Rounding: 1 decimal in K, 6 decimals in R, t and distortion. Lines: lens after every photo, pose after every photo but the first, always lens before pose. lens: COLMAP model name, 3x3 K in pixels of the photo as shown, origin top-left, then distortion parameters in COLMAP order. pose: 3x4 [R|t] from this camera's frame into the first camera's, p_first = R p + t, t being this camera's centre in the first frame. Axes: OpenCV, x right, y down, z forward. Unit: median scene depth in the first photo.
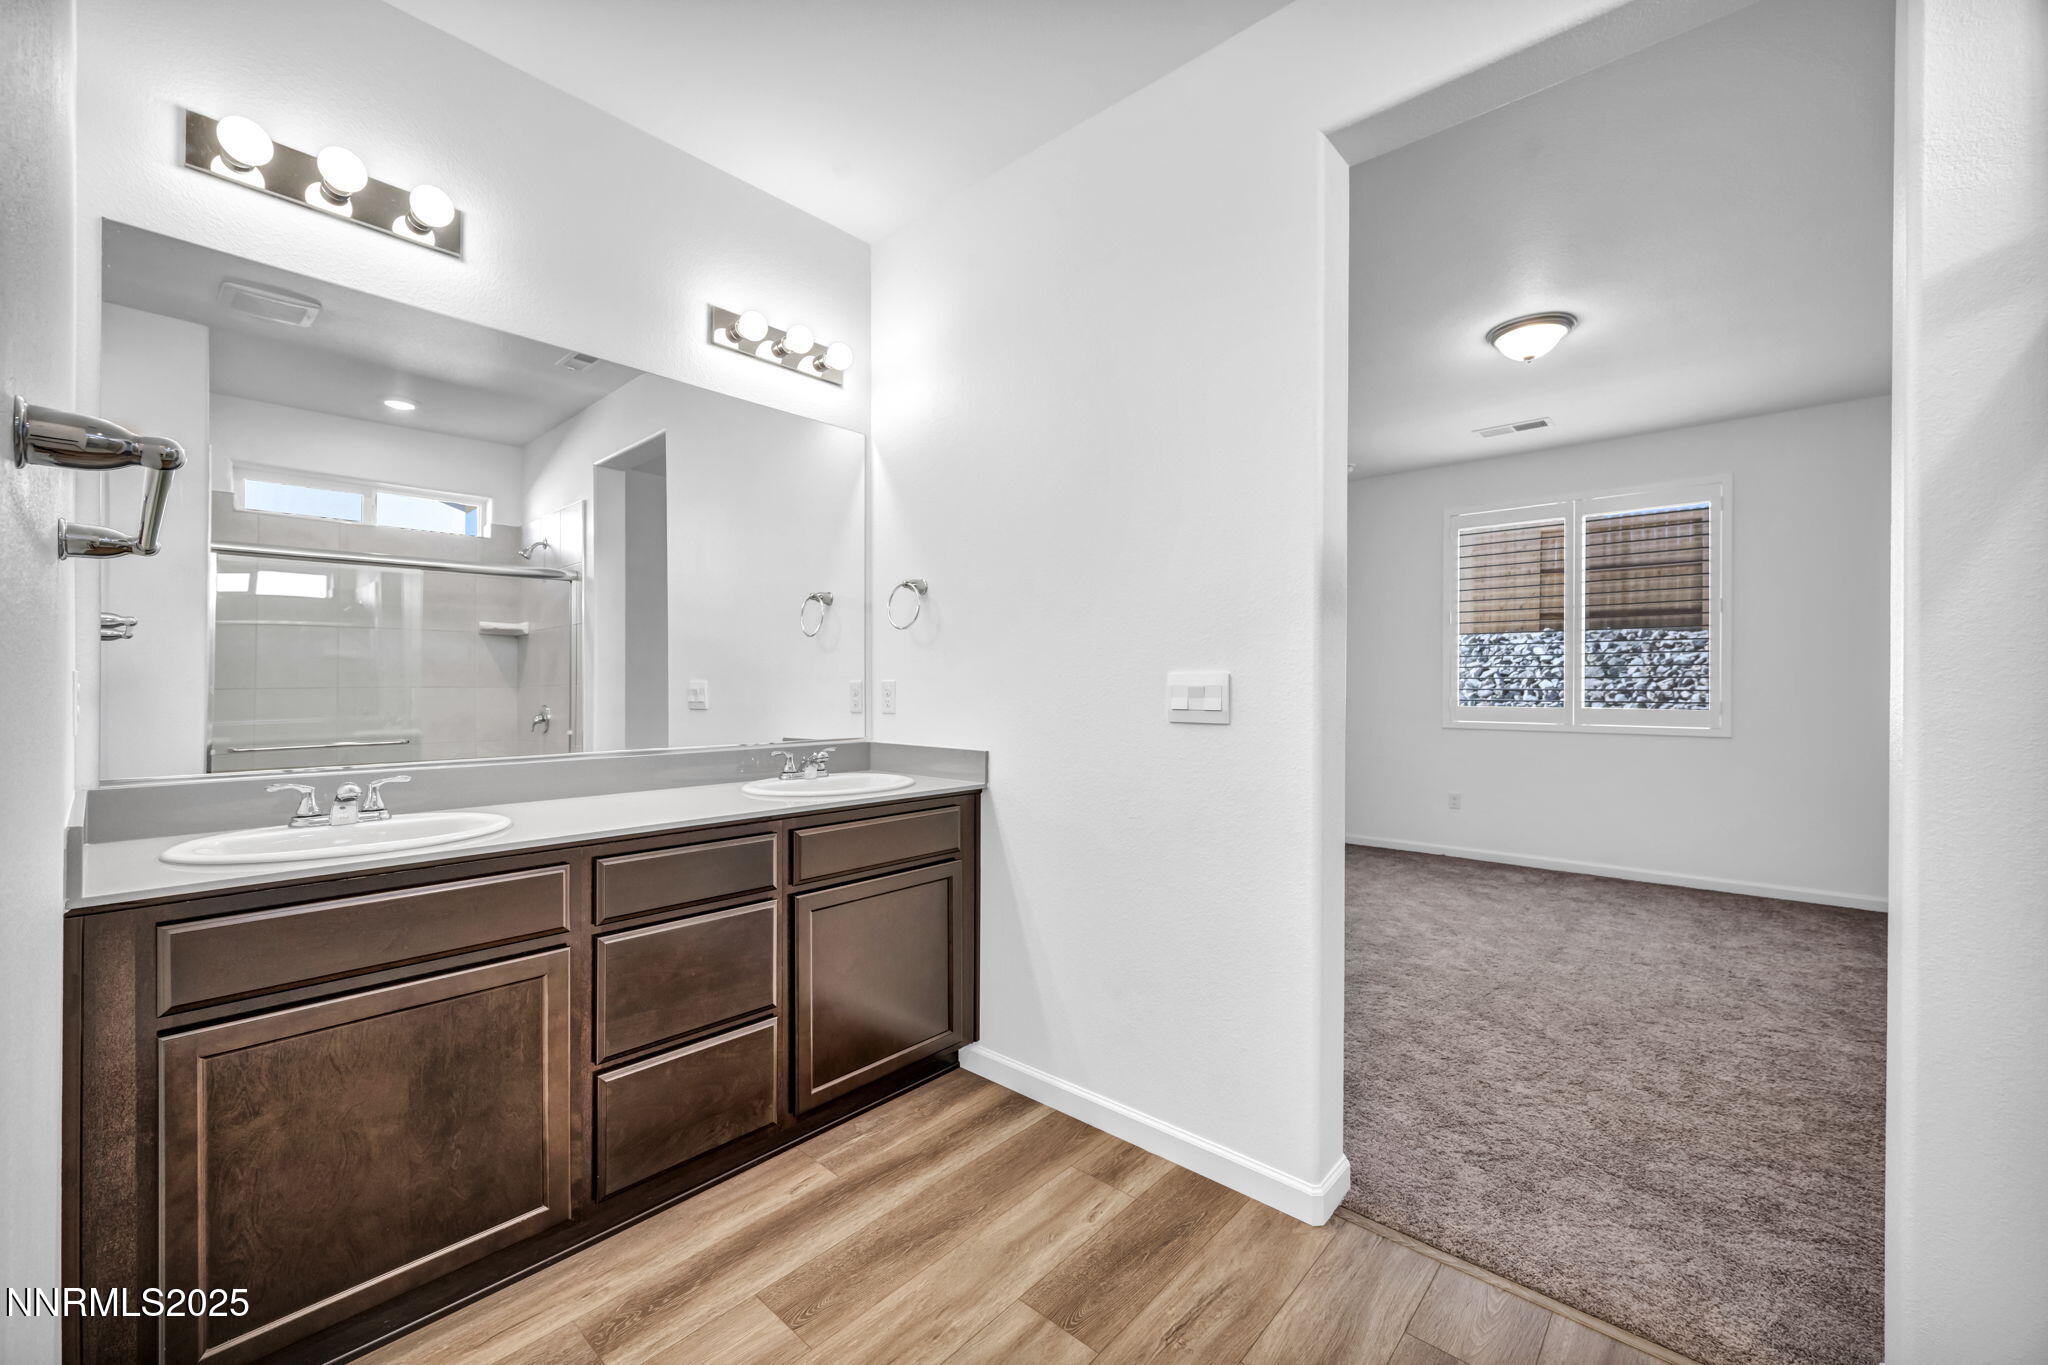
lens RADIAL K [[806.3, 0, 1032.2], [0, 806.3, 686.3], [0, 0, 1]] dist [-0.001703, -0.000114]
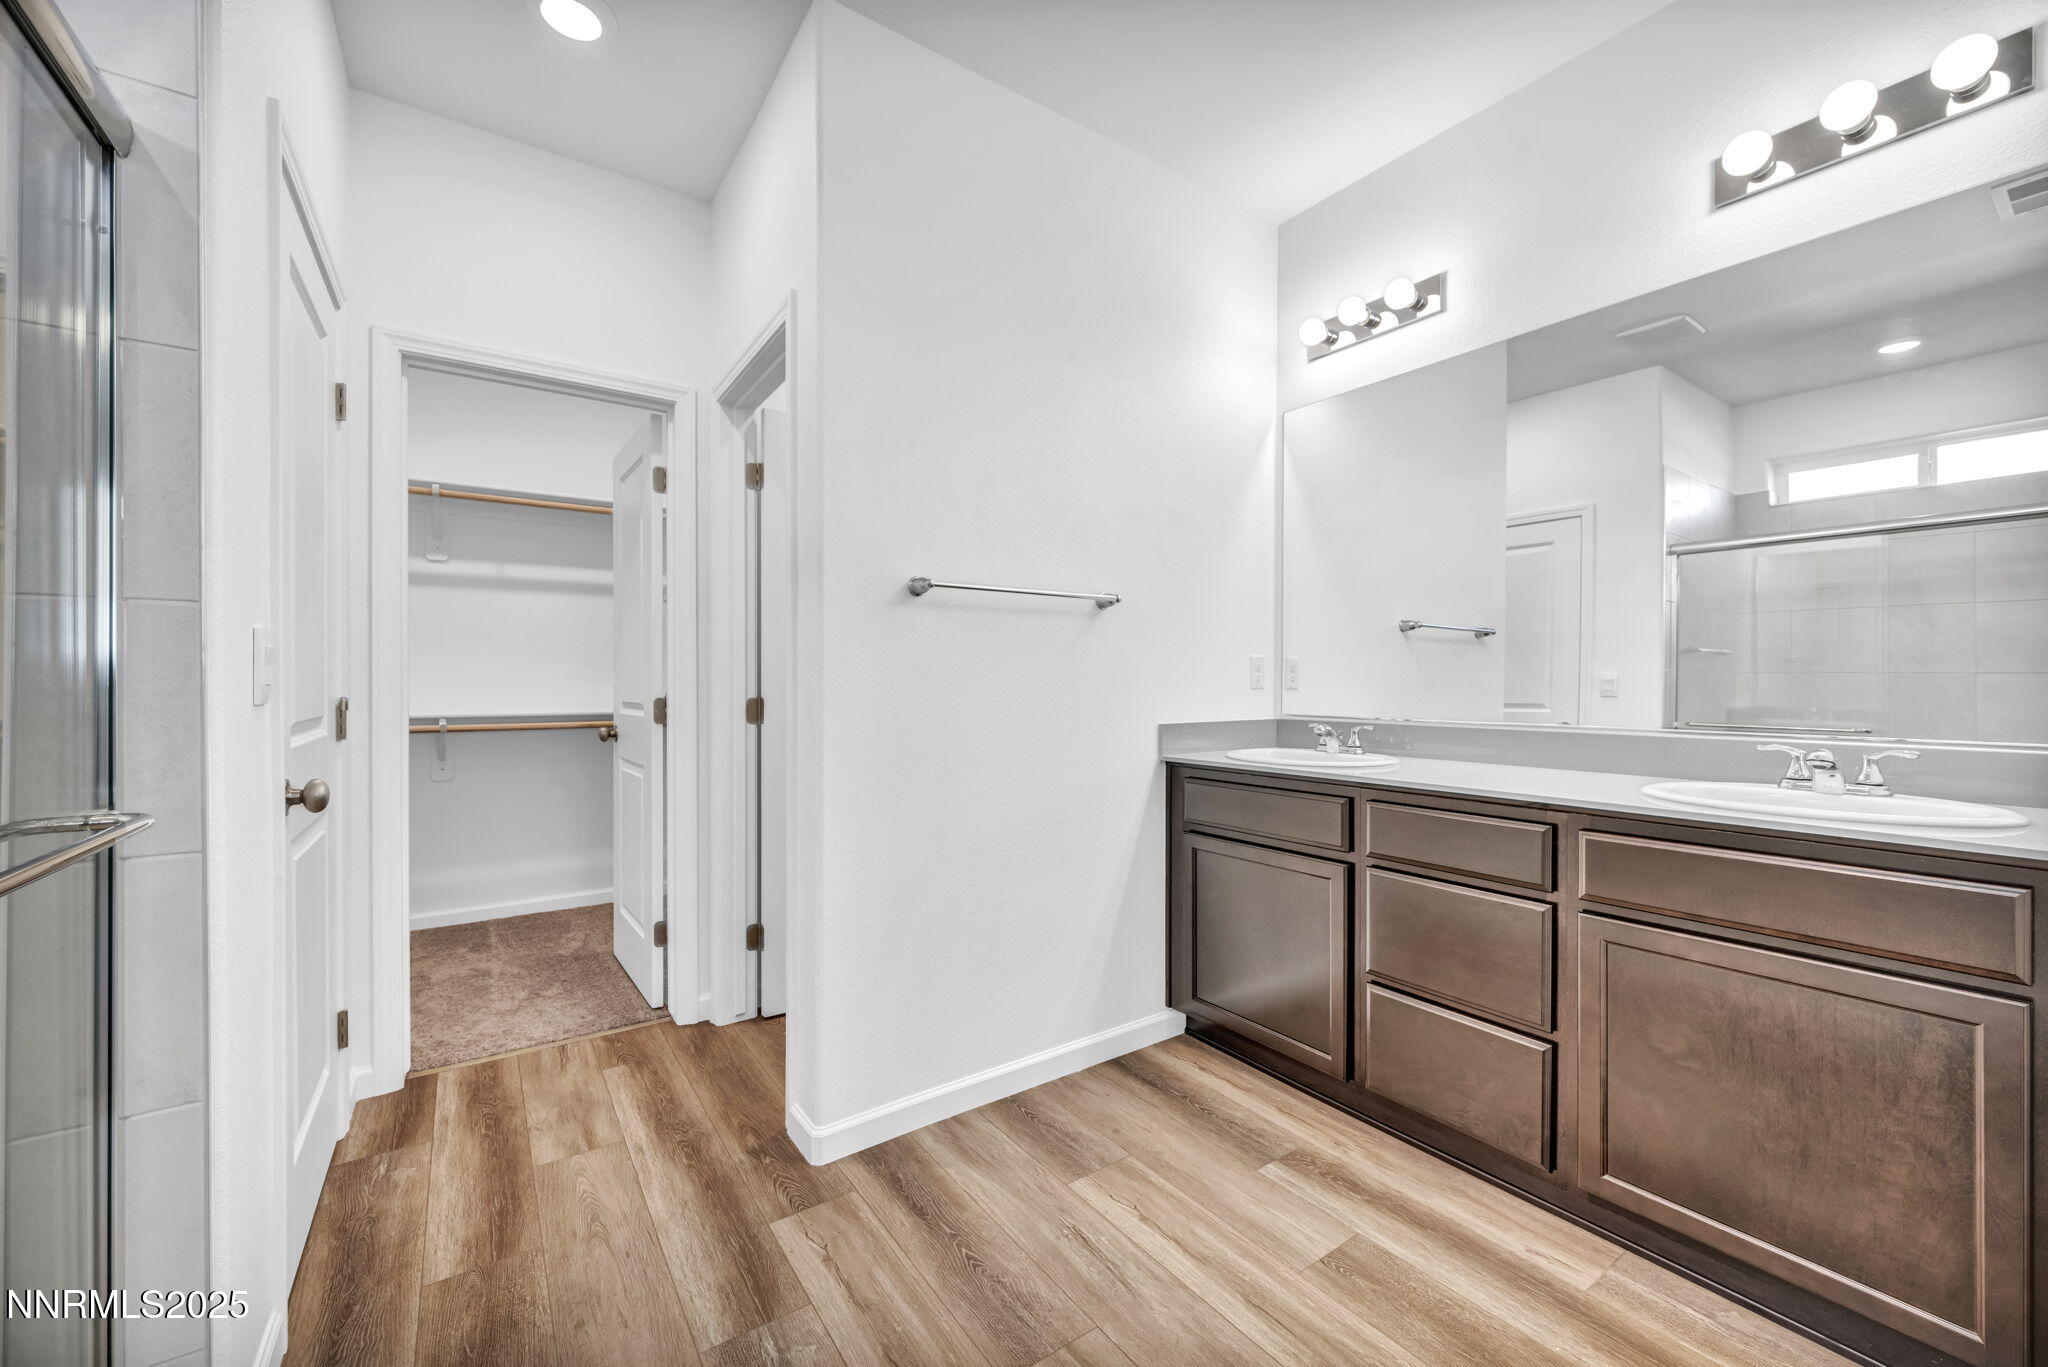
lens RADIAL K [[806.3, 0, 1032.2], [0, 806.3, 687.3], [0, 0, 1]] dist [-0.001703, -0.000114]
pose [[-0.232493, 0.003891, -0.972590, 0.645286], [-0.000458, 0.999991, 0.004110, 0.037025], [0.972598, 0.001401, -0.232489, 0.698329]]
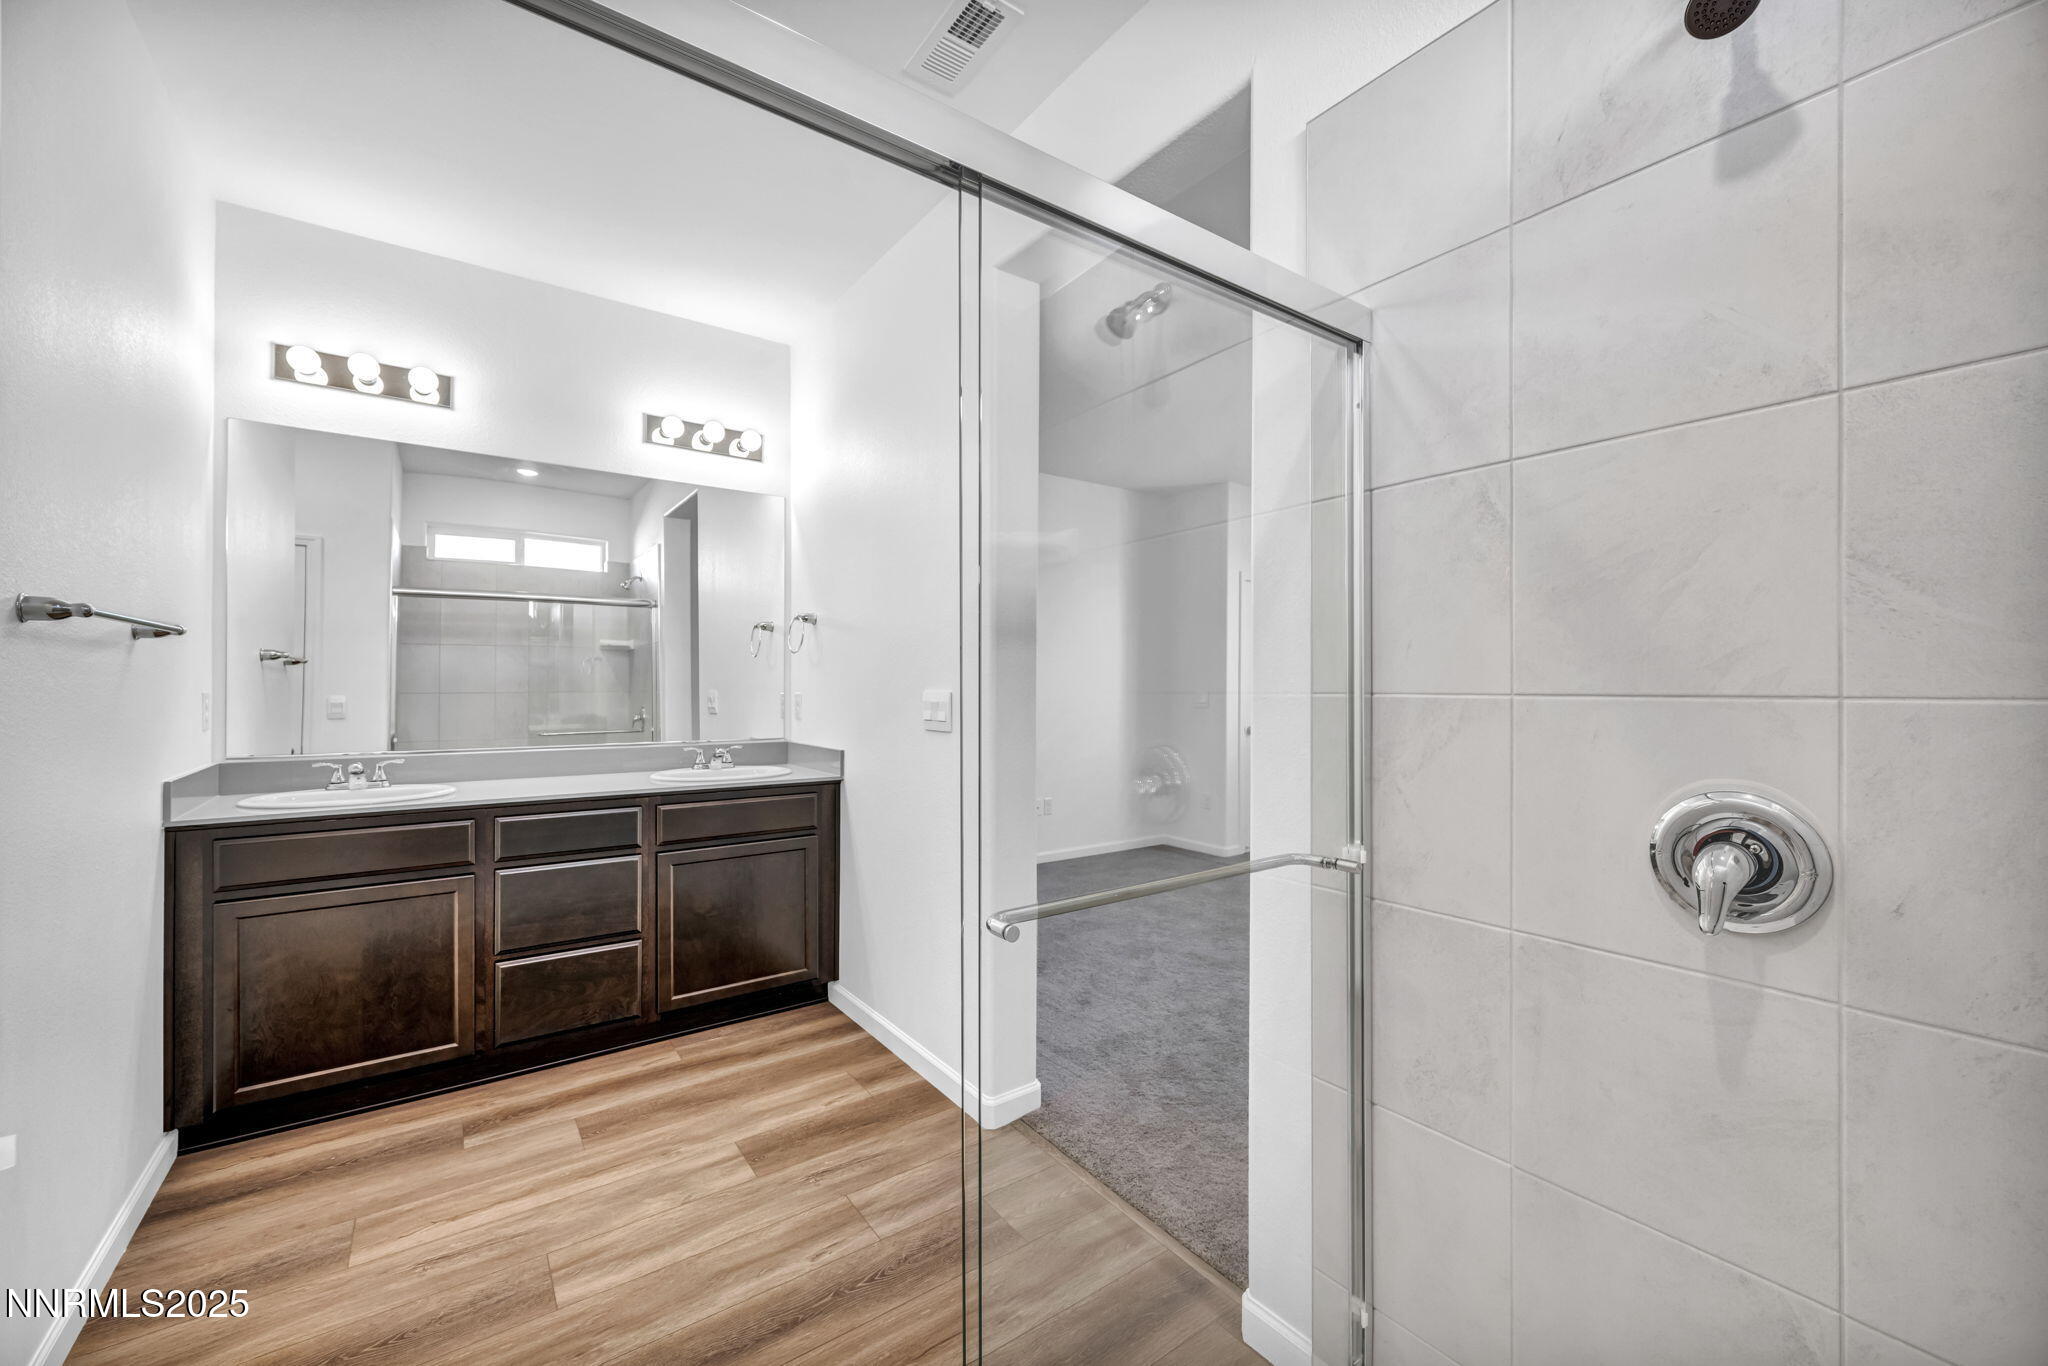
lens RADIAL K [[800.3, 0, 1031.7], [0, 800.3, 686.2], [0, 0, 1]] dist [-0.000814, -0.000434]
pose [[0.977577, 0.002052, -0.210568, 0.650016], [-0.002116, 0.999998, -0.000080, -0.026523], [0.210567, 0.000524, 0.977579, -0.208174]]
